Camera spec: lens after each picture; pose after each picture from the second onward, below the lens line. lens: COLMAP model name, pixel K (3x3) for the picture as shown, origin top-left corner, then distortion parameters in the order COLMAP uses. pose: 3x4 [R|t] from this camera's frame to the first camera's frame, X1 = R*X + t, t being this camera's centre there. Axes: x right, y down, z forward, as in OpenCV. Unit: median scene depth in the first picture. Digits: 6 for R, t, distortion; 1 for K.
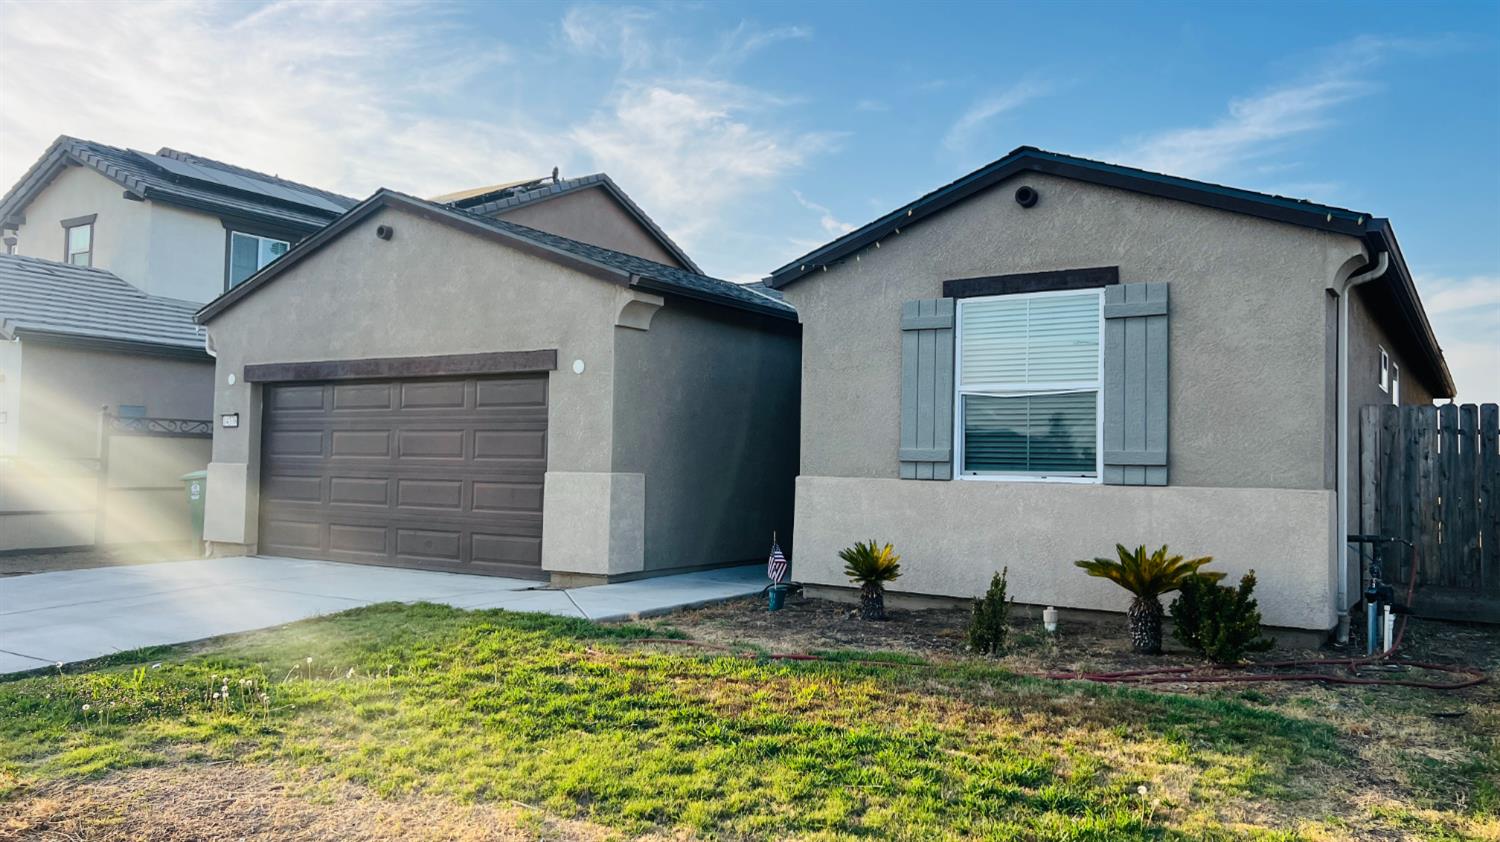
lens RADIAL K [[1127.7, 0, 750.0], [0, 1127.7, 421.0], [0, 0, 1]] dist [0.042044, -0.045609]
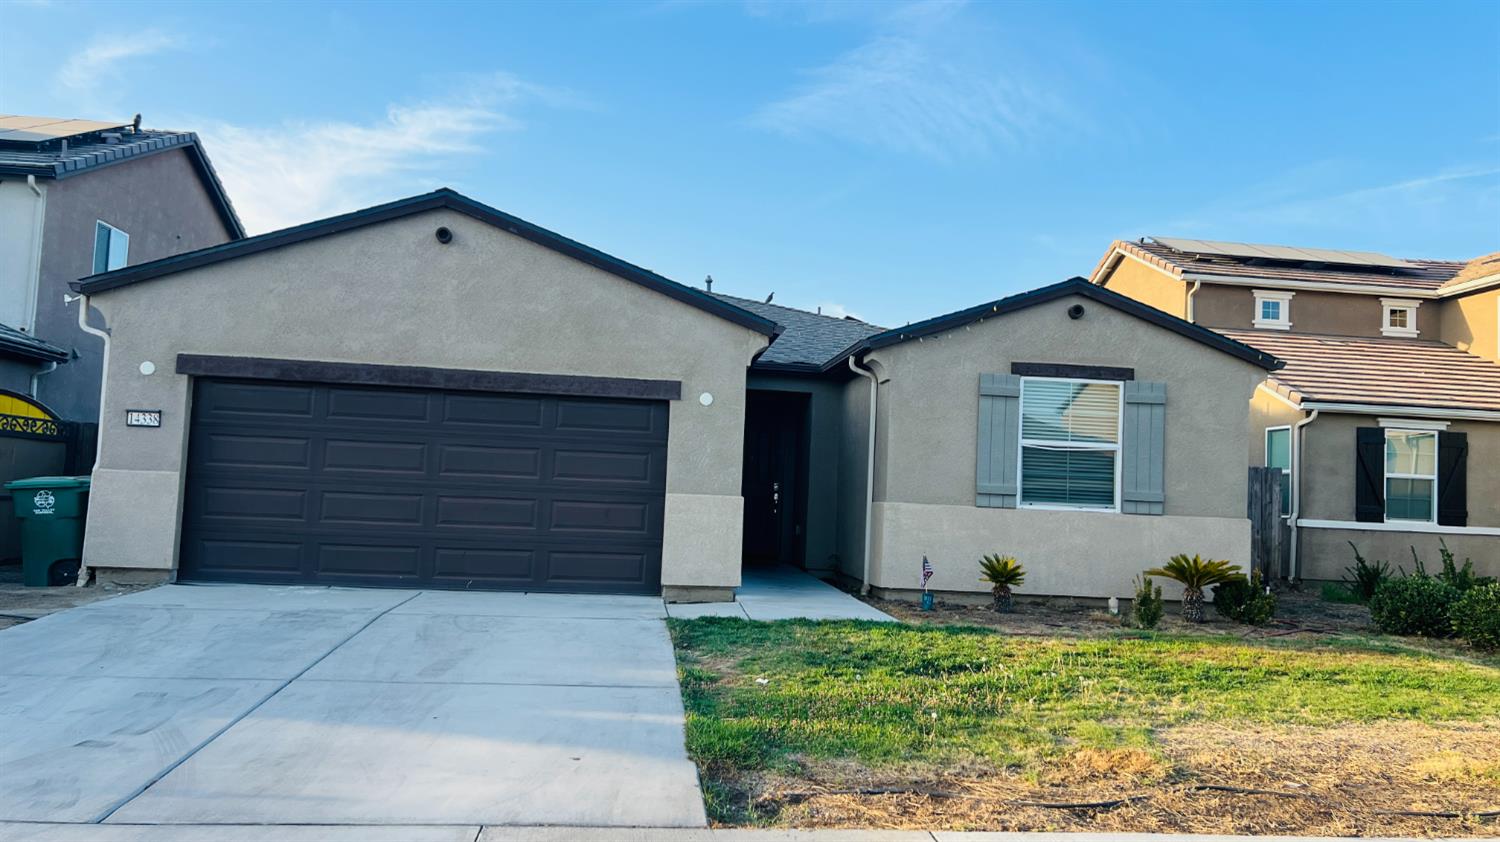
lens RADIAL K [[1127.7, 0, 750.0], [0, 1127.7, 421.0], [0, 0, 1]] dist [0.042044, -0.045609]
pose [[0.781605, 0.055276, 0.621320, -0.914116], [-0.054076, 0.998320, -0.020789, -0.007302], [-0.621425, -0.017350, 0.783281, 0.125952]]
